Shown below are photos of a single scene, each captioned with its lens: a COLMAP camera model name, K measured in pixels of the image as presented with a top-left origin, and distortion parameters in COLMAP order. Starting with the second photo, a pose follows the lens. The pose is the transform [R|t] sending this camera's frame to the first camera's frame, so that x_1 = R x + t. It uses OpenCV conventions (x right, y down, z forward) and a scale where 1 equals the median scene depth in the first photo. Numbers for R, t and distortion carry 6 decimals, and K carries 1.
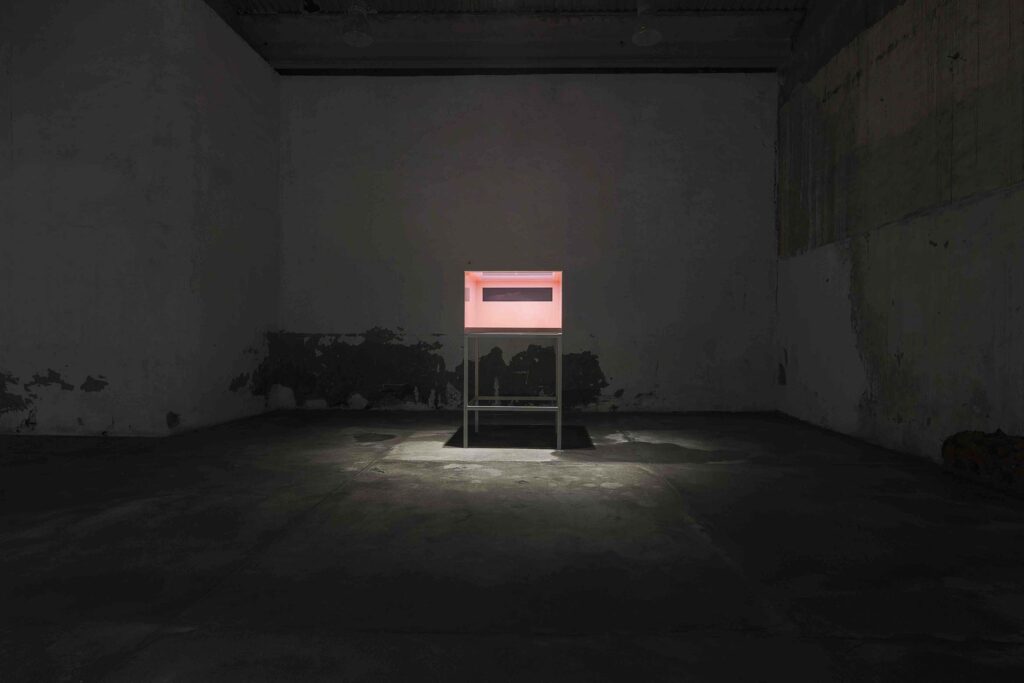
lens RADIAL K [[578.5, 0, 514.2], [0, 578.5, 346.1], [0, 0, 1]] dist [-0.011289, 0.001160]
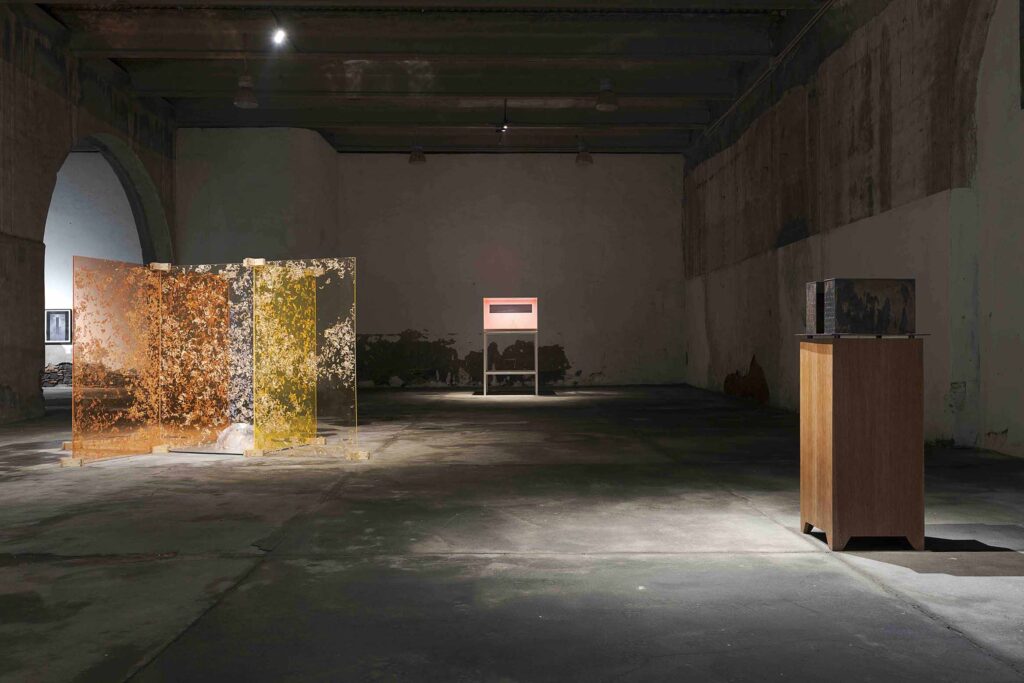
lens RADIAL K [[972.0, 0, 508.7], [0, 972.0, 351.7], [0, 0, 1]] dist [-0.056696, 0.000000]
pose [[0.999011, -0.011216, 0.043018, -0.116711], [0.011409, 0.999926, -0.004247, 0.043249], [-0.042967, 0.004733, 0.999065, -1.703667]]
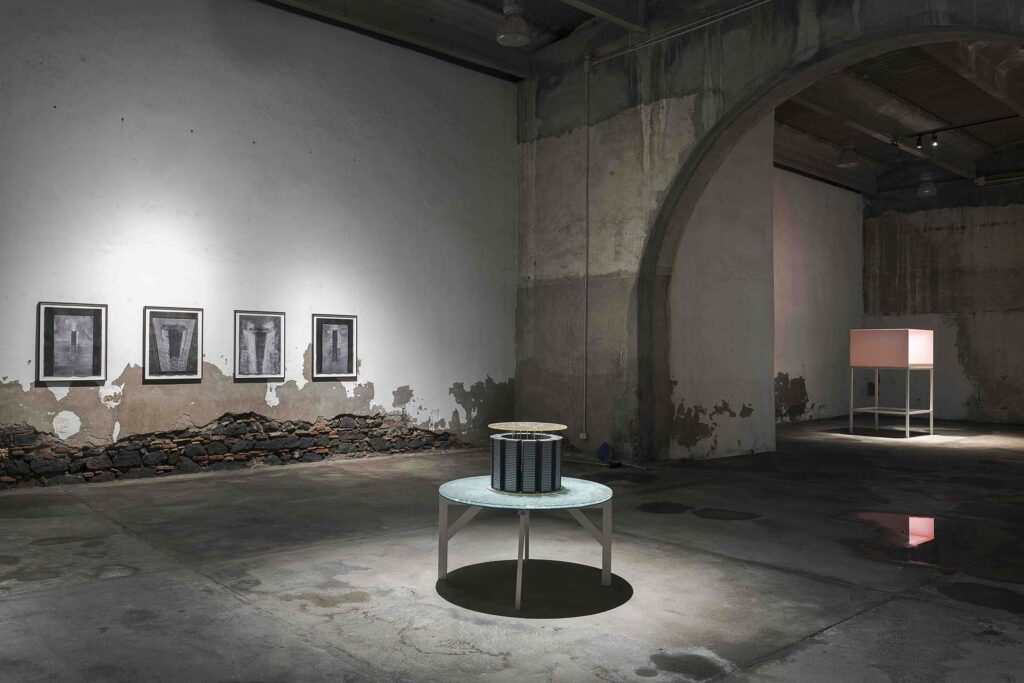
lens RADIAL K [[826.8, 0, 513.1], [0, 826.8, 346.0], [0, 0, 1]] dist [0.008052, 0.003975]
pose [[0.712660, 0.009502, 0.701445, -2.090312], [0.004132, 0.999834, -0.017743, -0.037894], [-0.701498, 0.015543, 0.712502, 0.092942]]
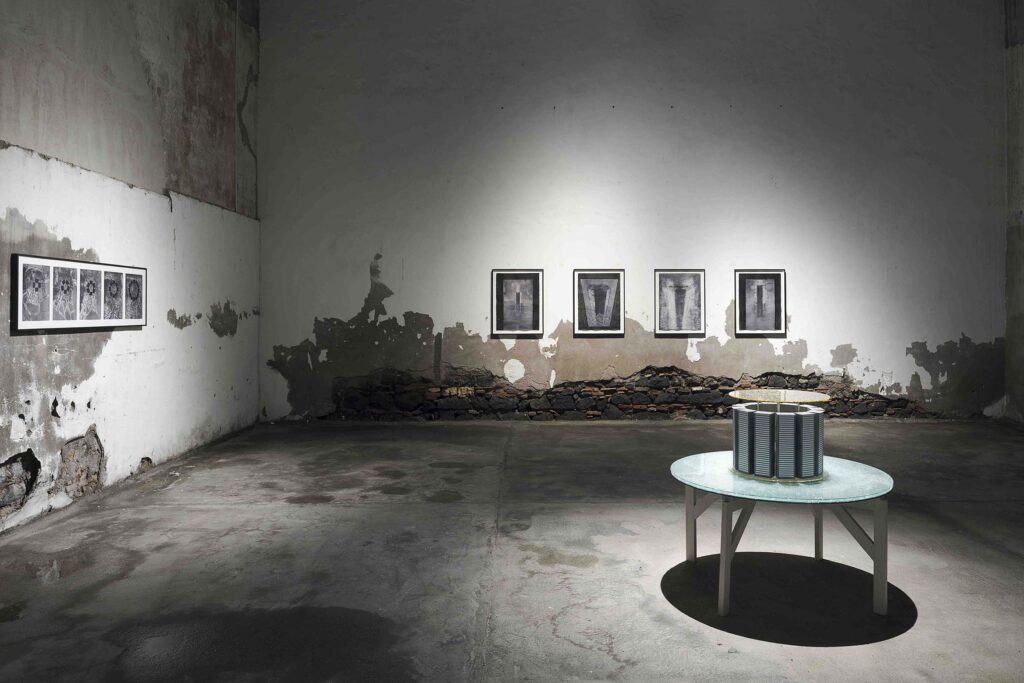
lens RADIAL K [[772.5, 0, 533.6], [0, 772.5, 307.0], [0, 0, 1]] dist [0.011073, -0.003899]
pose [[0.997923, -0.004330, 0.064280, -1.787872], [0.005575, 0.999800, -0.019198, -0.033066], [-0.064184, 0.019517, 0.997747, 0.061129]]
